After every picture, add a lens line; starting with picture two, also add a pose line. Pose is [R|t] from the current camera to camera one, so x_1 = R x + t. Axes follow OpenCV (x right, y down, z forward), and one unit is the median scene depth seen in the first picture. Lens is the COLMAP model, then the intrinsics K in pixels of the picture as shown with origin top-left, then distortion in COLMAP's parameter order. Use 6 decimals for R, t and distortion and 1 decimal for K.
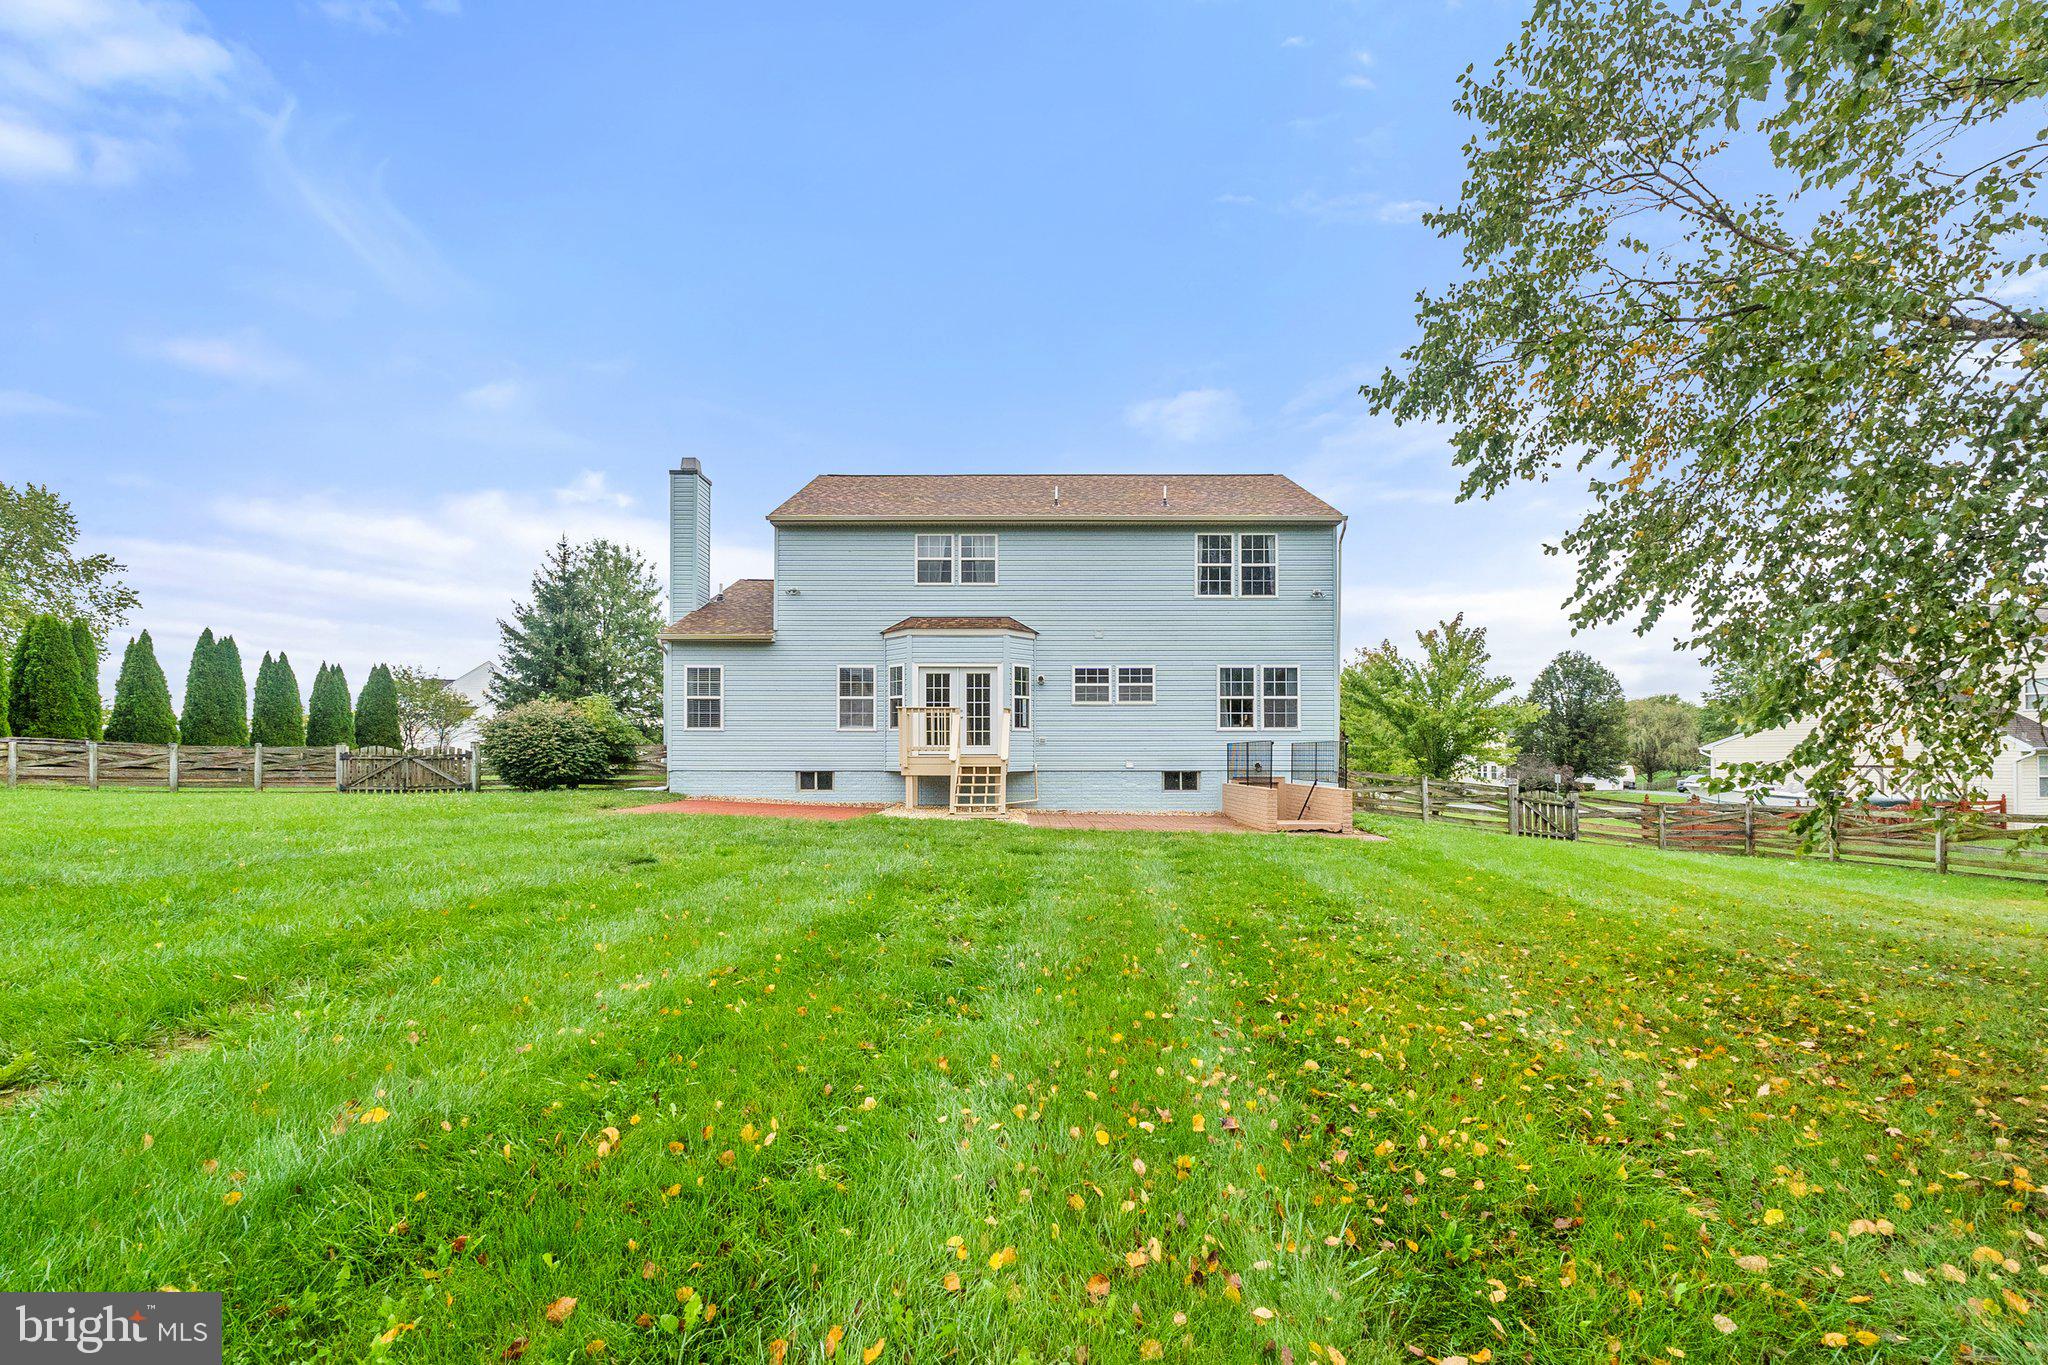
lens RADIAL K [[1179.5, 0, 1024.0], [0, 1179.5, 682.5], [0, 0, 1]] dist [0.000375, 0.000127]
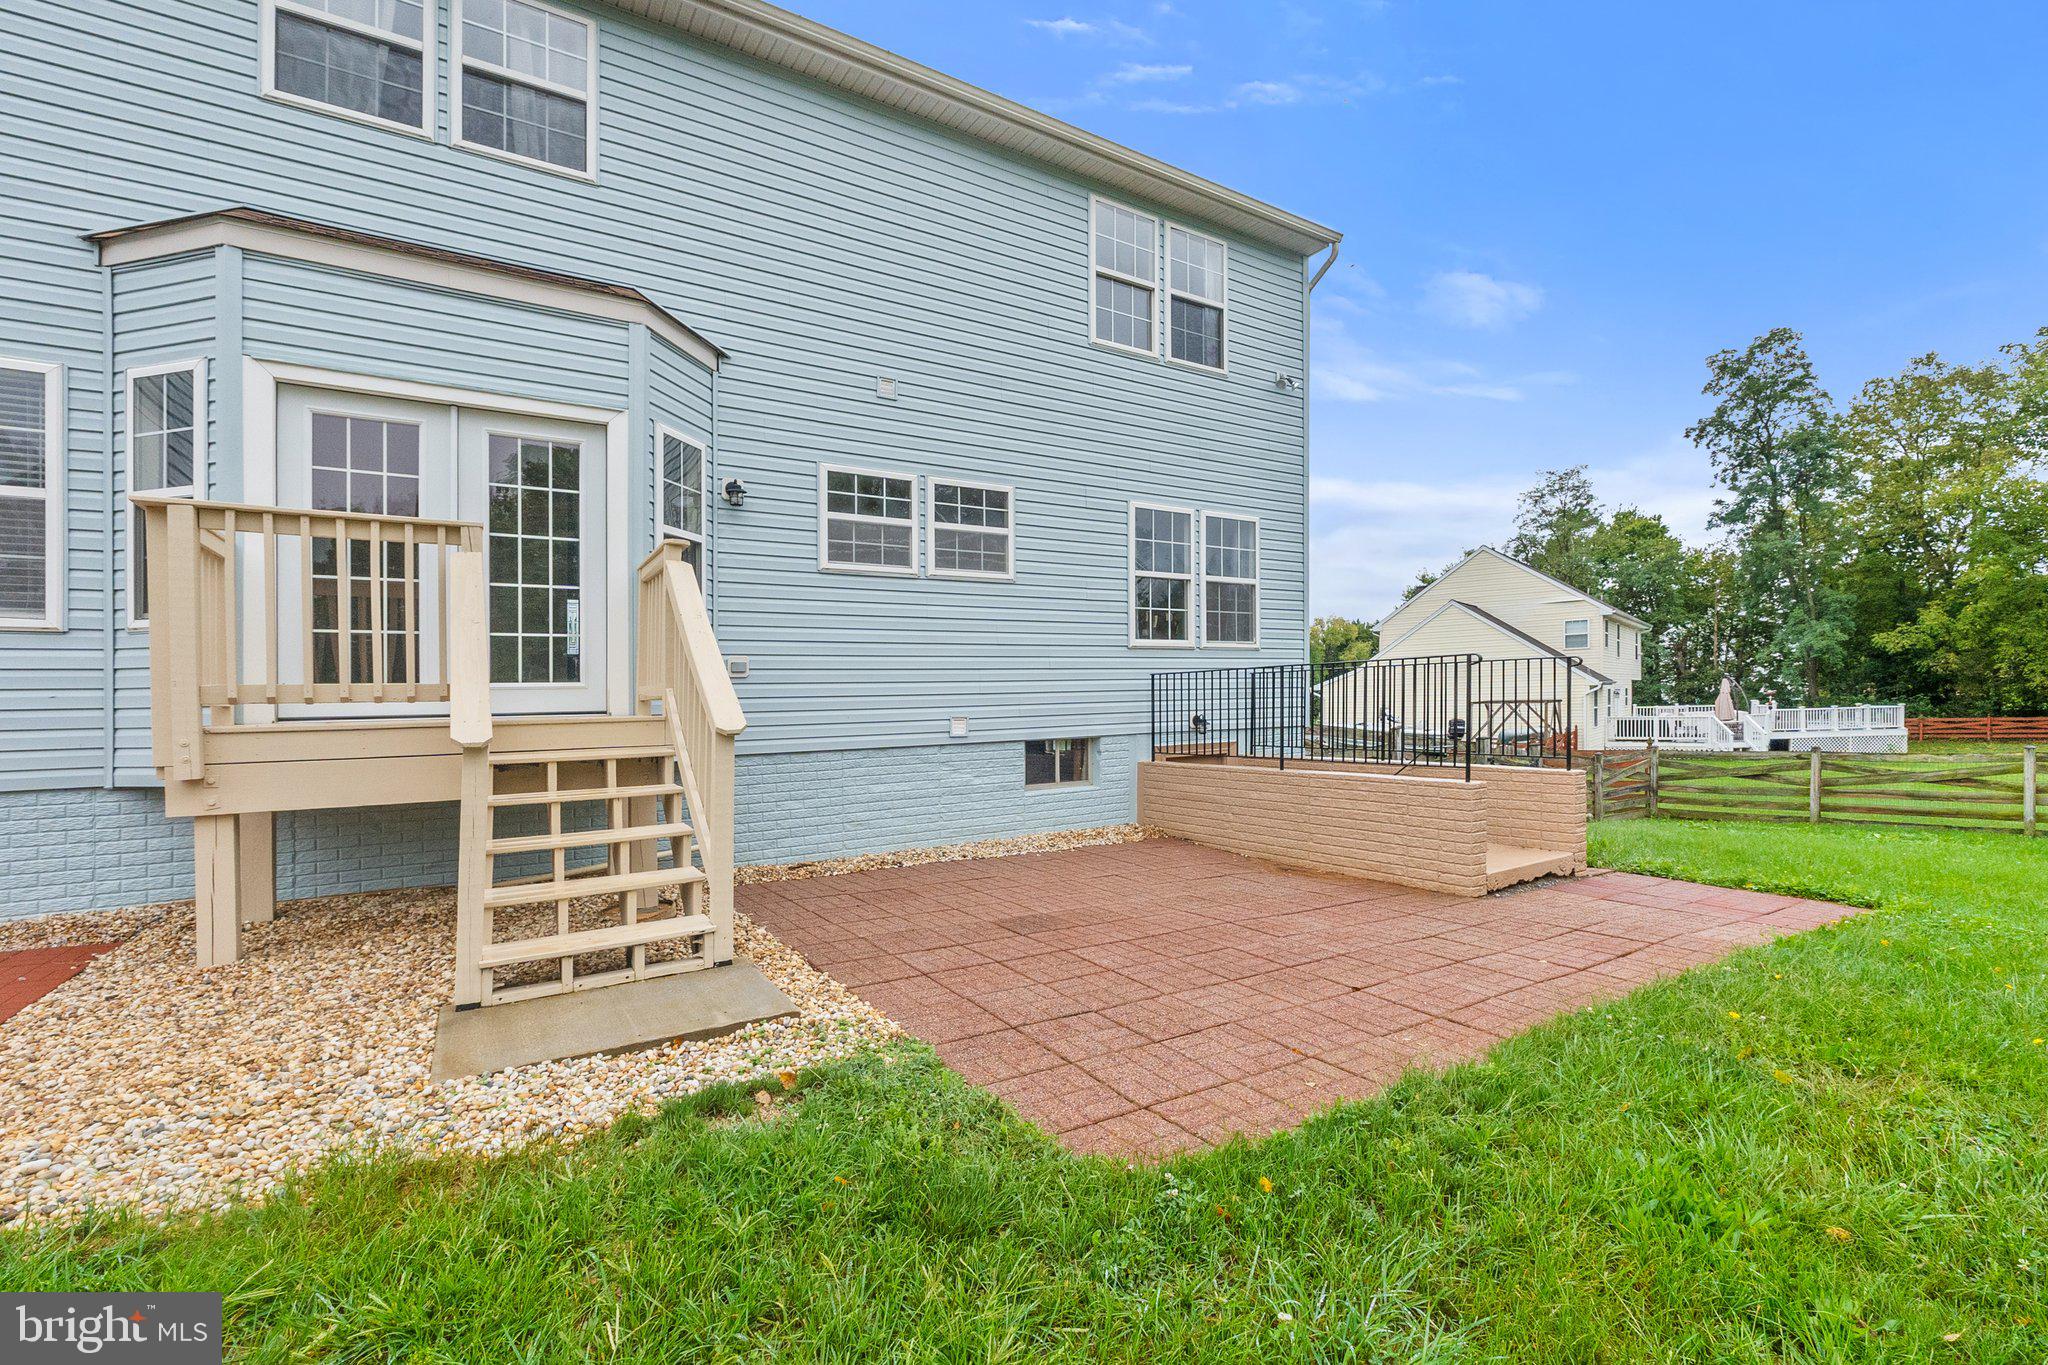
lens RADIAL K [[899.9, 0, 1024.0], [0, 899.9, 682.5], [0, 0, 1]] dist [-0.002945, -0.000584]
pose [[0.829156, -0.008649, 0.558950, -0.062795], [-0.012541, 0.999341, 0.034067, 0.043491], [-0.558876, -0.035257, 0.828501, 0.736001]]
